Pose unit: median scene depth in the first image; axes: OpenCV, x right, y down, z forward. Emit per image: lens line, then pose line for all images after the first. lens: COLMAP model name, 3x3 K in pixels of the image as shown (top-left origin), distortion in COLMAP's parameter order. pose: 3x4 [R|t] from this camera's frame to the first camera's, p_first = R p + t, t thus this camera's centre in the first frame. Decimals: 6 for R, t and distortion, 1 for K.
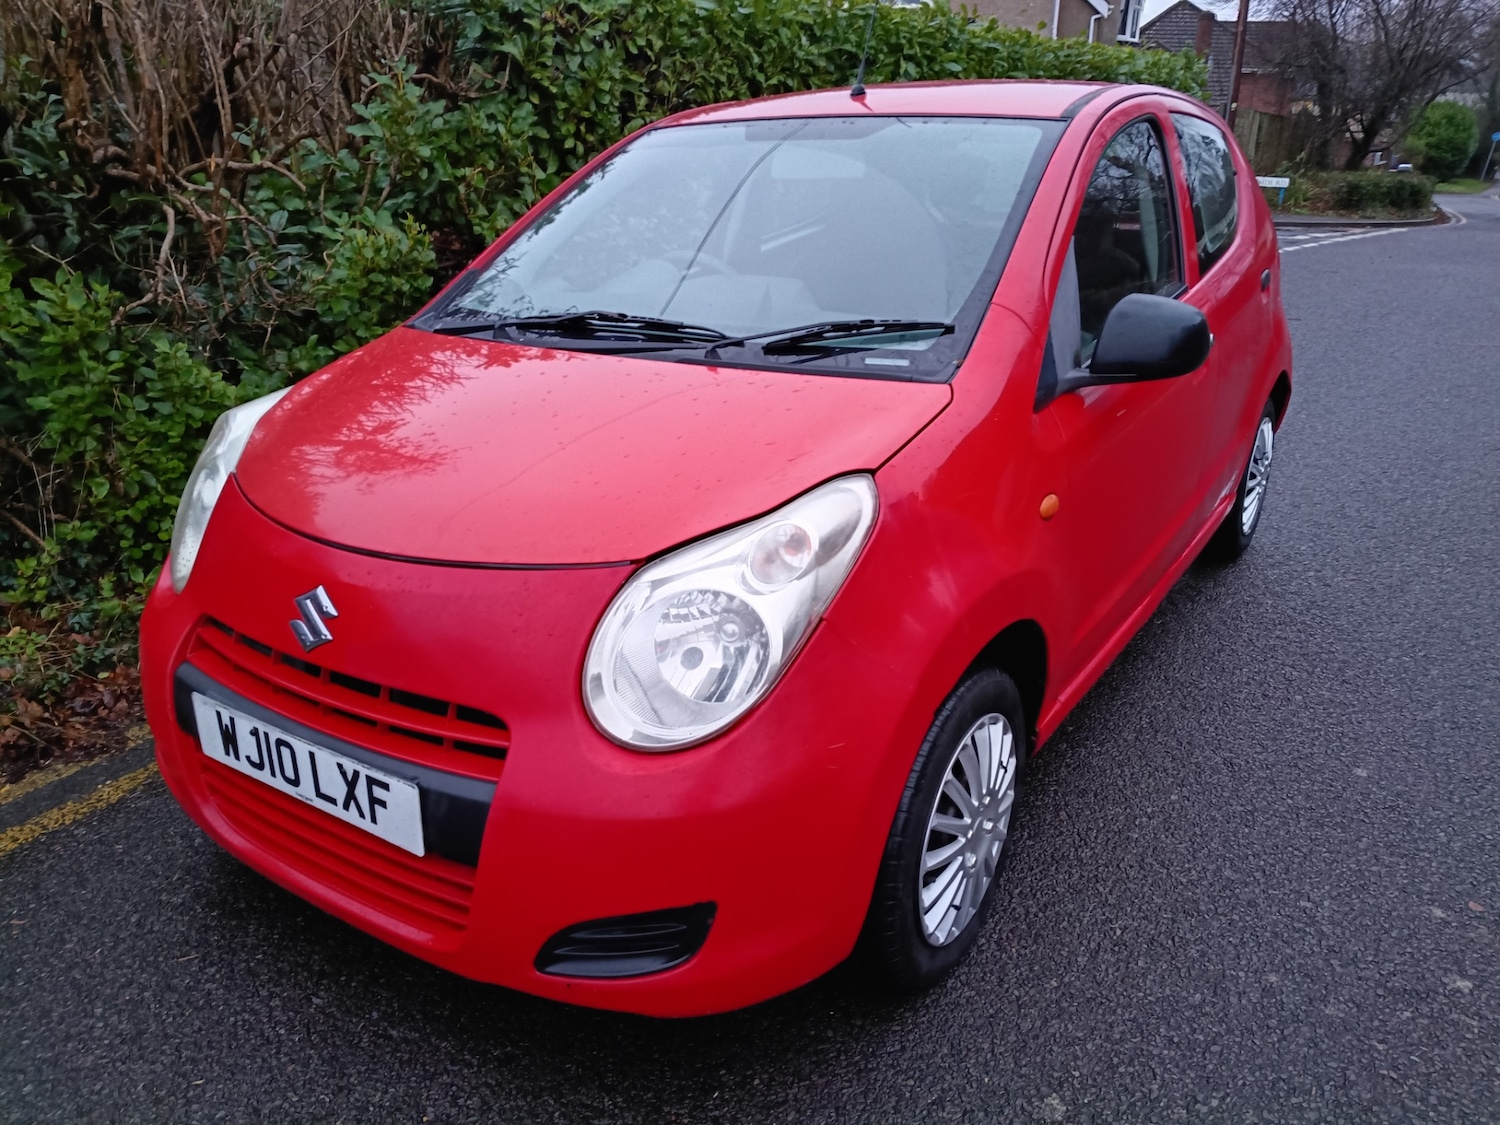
lens RADIAL K [[1145.2, 0, 740.1], [0, 1145.2, 584.6], [0, 0, 1]] dist [-0.016232, 0.004129]
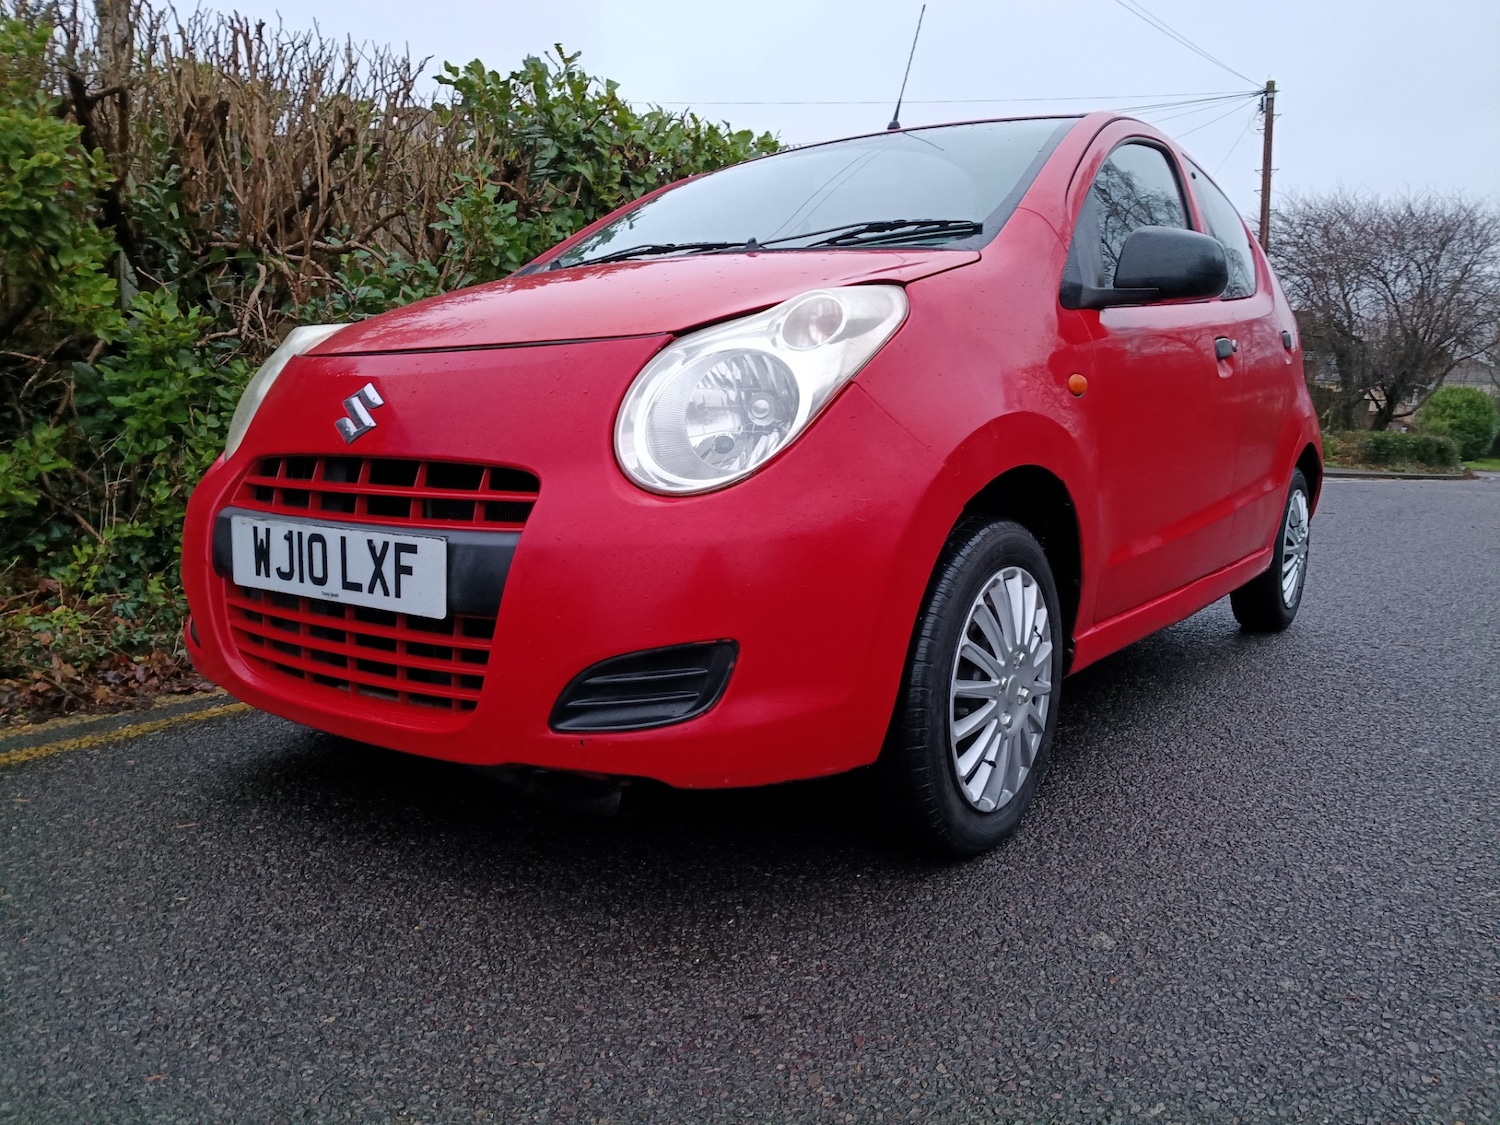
lens RADIAL K [[1145.2, 0, 738.2], [0, 1145.2, 574.5], [0, 0, 1]] dist [-0.016232, 0.004129]
pose [[0.998817, 0.027710, -0.039971, 0.011317], [-0.036275, 0.971869, -0.232712, 0.317628], [0.032398, 0.233886, 0.971724, 0.031272]]
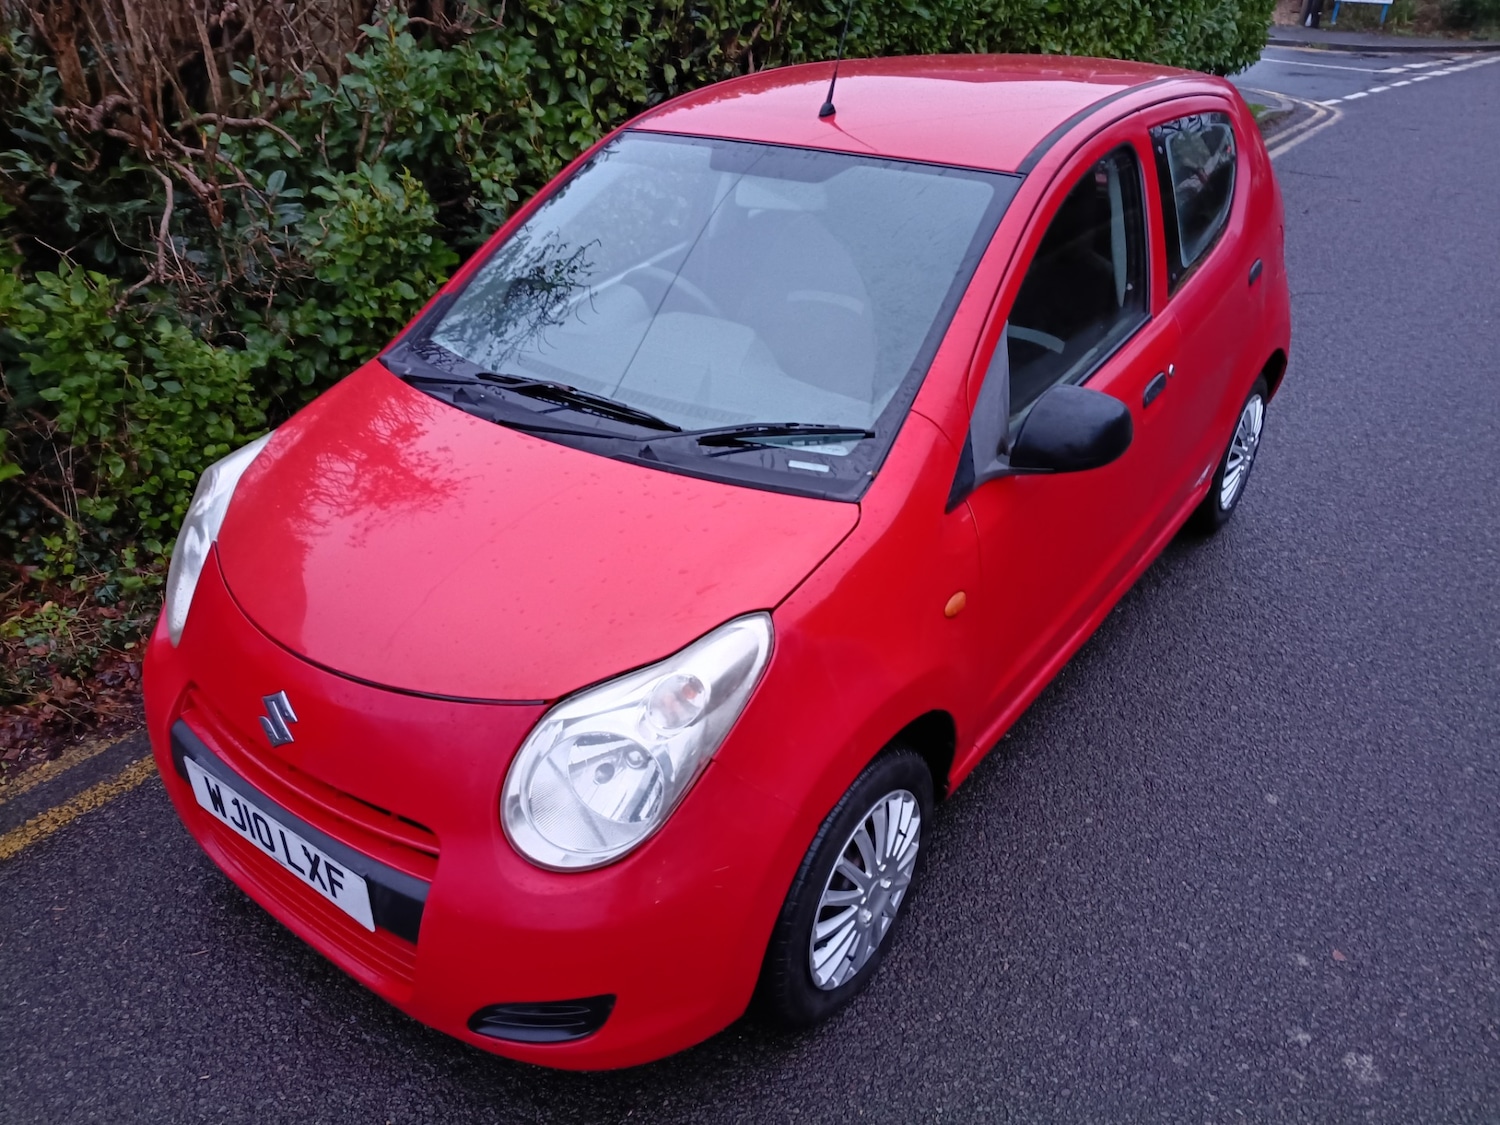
lens RADIAL K [[1145.2, 0, 730.9], [0, 1145.2, 593.5], [0, 0, 1]] dist [-0.016232, 0.004129]
pose [[0.998357, 0.028367, -0.049794, 0.103579], [-0.019862, 0.986316, 0.163663, -0.229687], [0.053756, -0.162405, 0.985259, -0.060391]]
